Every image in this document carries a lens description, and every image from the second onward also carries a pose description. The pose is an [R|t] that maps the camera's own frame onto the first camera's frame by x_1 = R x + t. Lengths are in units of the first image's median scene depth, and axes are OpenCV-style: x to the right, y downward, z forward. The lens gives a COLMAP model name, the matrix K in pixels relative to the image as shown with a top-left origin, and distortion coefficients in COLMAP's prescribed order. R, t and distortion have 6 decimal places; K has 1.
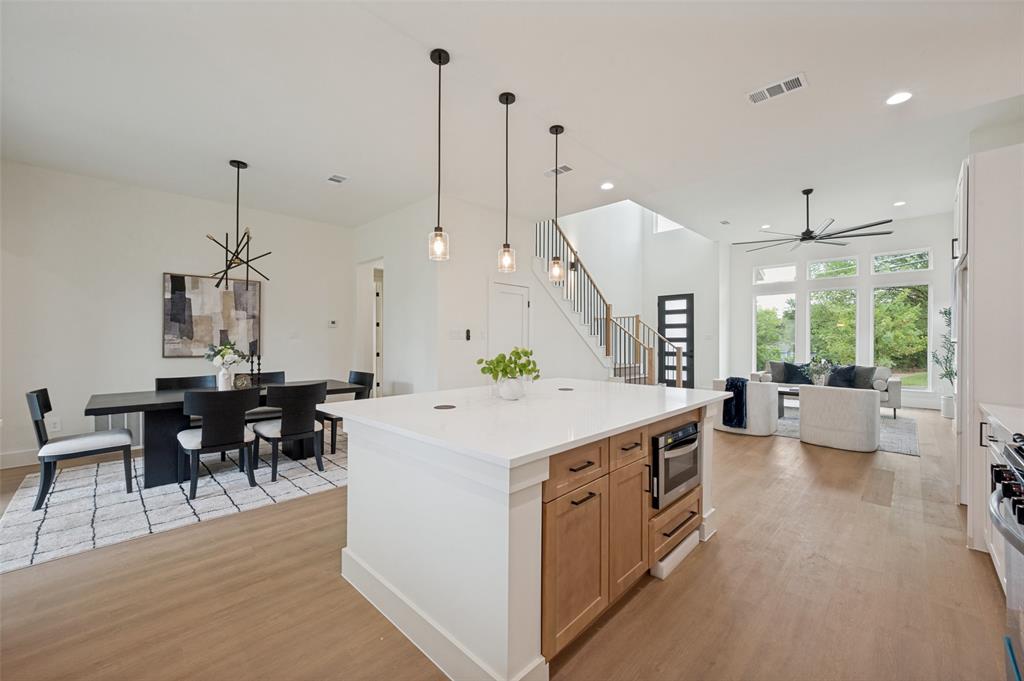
lens RADIAL K [[400.2, 0, 517.1], [0, 400.2, 342.9], [0, 0, 1]] dist [-0.012938, -0.000232]
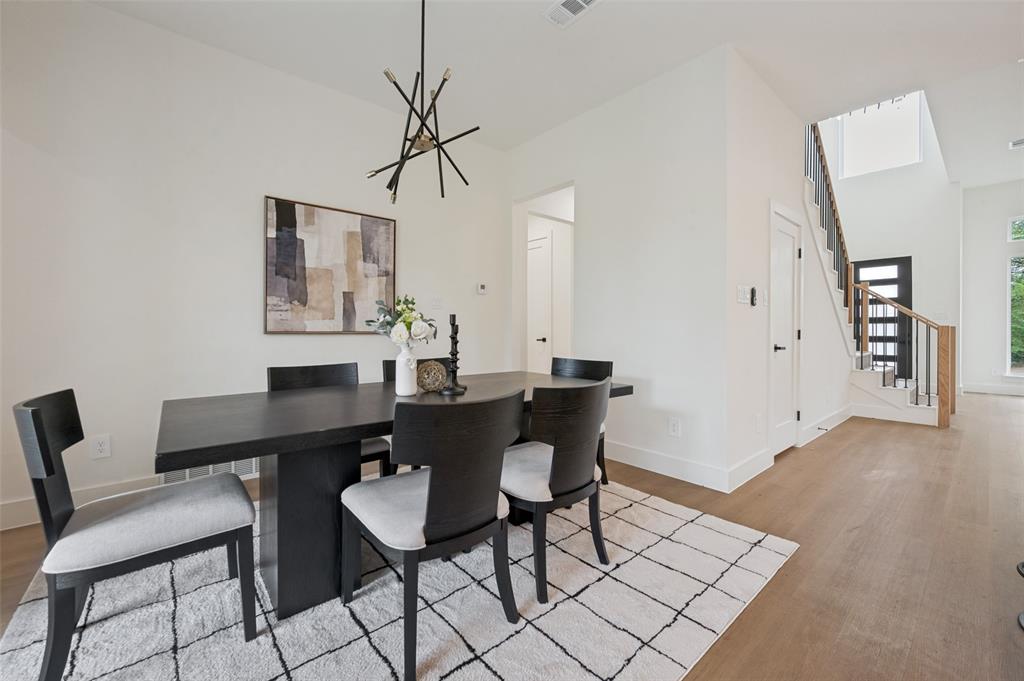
lens RADIAL K [[400.2, 0, 506.3], [0, 400.2, 334.1], [0, 0, 1]] dist [-0.012938, -0.000232]
pose [[0.996227, 0.000938, -0.086786, -0.462453], [-0.000703, 0.999996, 0.002729, 0.035366], [0.086788, -0.002658, 0.996223, 0.413313]]
